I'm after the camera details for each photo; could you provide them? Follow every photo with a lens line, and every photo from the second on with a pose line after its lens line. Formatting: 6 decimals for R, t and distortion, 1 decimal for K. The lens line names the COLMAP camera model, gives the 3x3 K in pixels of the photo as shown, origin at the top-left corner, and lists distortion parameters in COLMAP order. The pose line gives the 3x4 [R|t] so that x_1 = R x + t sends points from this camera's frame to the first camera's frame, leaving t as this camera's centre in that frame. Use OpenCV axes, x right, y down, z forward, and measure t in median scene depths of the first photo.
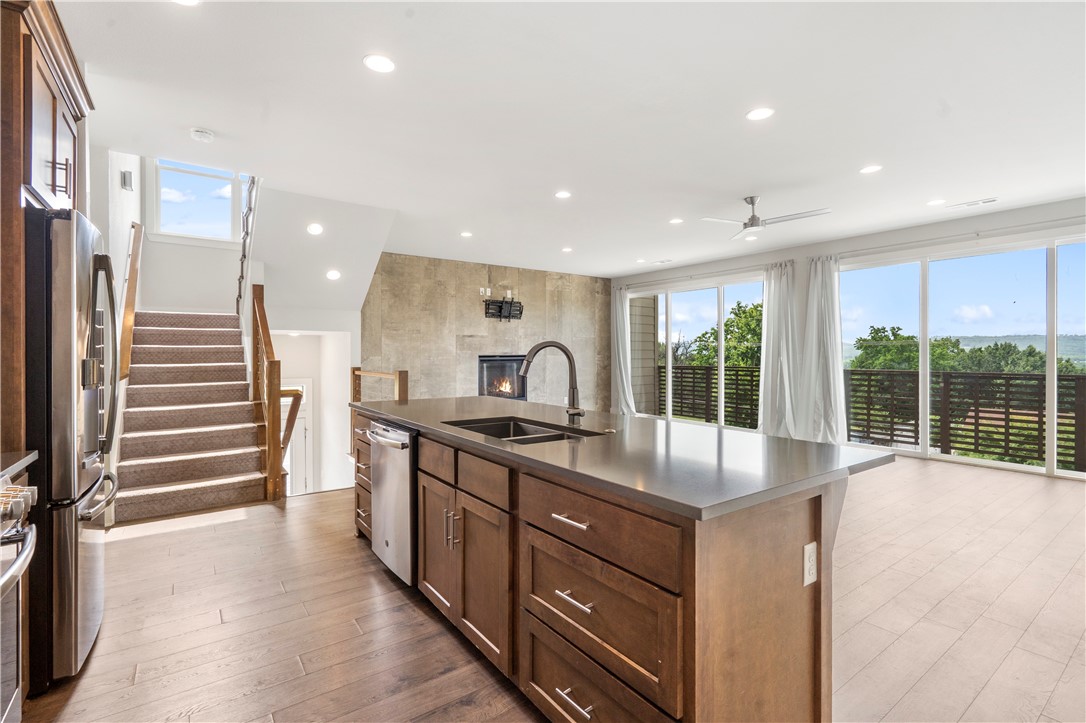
lens RADIAL K [[497.7, 0, 542.6], [0, 497.7, 347.4], [0, 0, 1]] dist [0.001384, 0.001430]
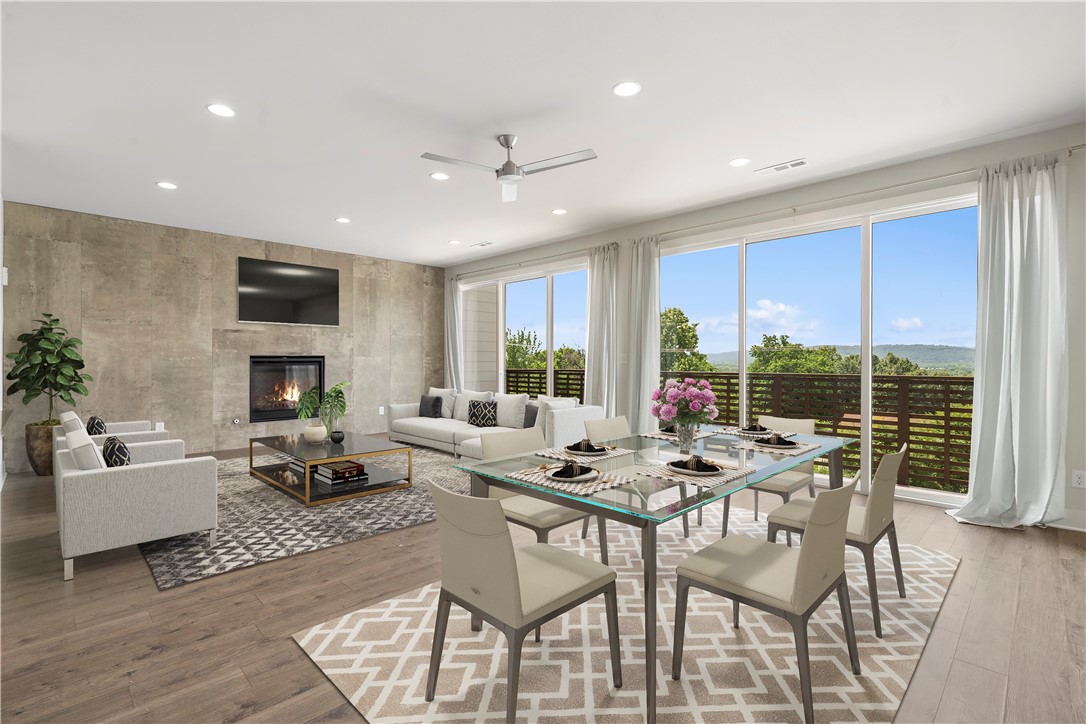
lens RADIAL K [[497.7, 0, 542.2], [0, 497.7, 361.7], [0, 0, 1]] dist [0.001384, 0.001430]
pose [[0.988290, 0.001576, 0.152578, 0.203817], [-0.003773, 0.999893, 0.014115, 0.012505], [-0.152539, -0.014526, 0.988191, 0.146049]]
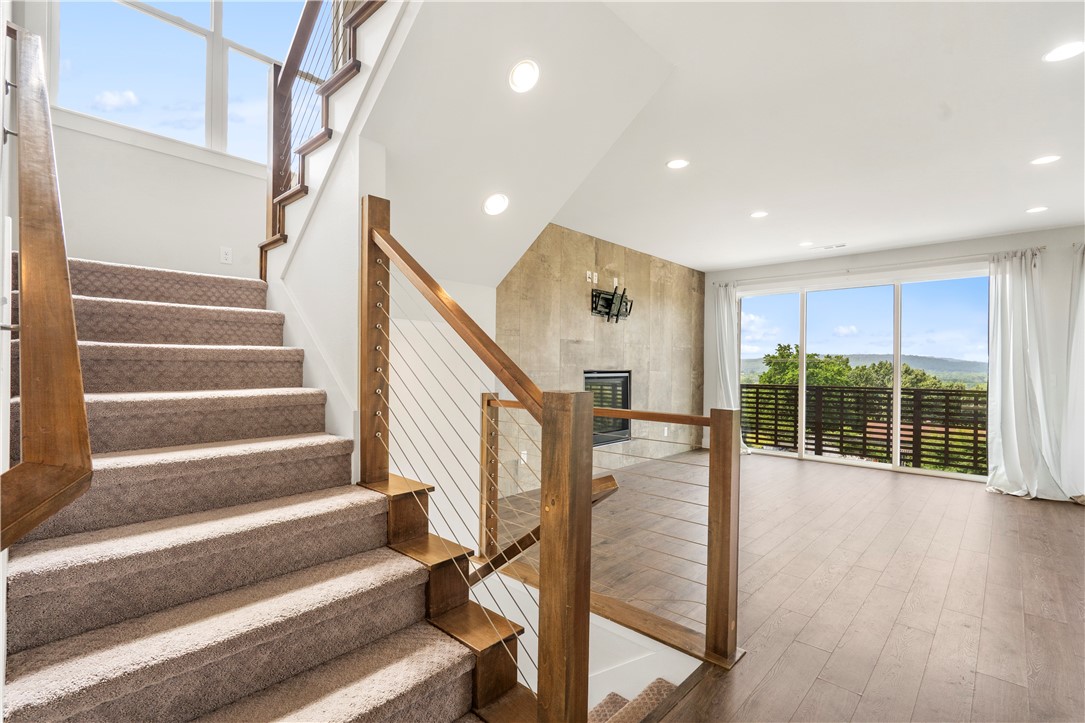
lens RADIAL K [[497.3, 0, 549.1], [0, 497.3, 366.2], [0, 0, 1]] dist [0.001384, 0.001430]
pose [[0.978905, 0.010702, 0.204034, -0.305374], [-0.013196, 0.999854, 0.010863, 0.003242], [-0.203888, -0.013326, 0.978903, 0.339617]]
